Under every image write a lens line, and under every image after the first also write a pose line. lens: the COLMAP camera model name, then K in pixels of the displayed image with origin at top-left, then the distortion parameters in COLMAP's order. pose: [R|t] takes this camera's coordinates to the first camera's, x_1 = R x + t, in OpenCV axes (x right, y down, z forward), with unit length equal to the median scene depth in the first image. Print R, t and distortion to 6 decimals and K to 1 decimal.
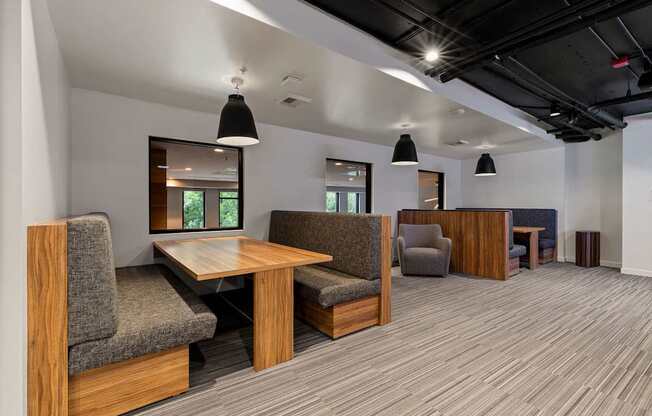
lens RADIAL K [[290.7, 0, 326.8], [0, 290.7, 207.0], [0, 0, 1]] dist [0.004352, -0.001766]
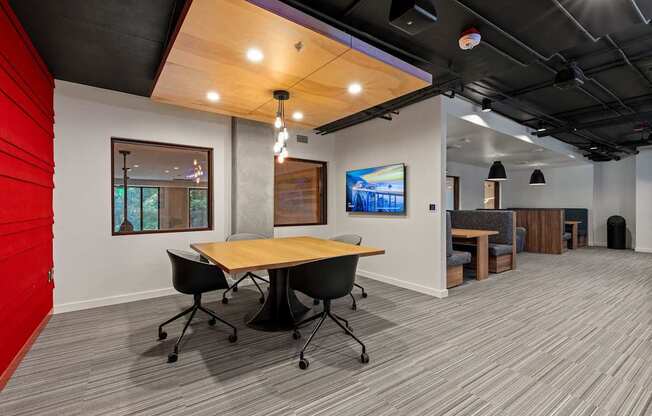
lens RADIAL K [[290.7, 0, 324.8], [0, 290.7, 206.4], [0, 0, 1]] dist [0.004352, -0.001766]
pose [[0.999960, -0.000123, -0.008902, -0.561765], [0.000125, 1.000000, 0.000235, -0.005383], [0.008902, -0.000236, 0.999960, -0.503831]]
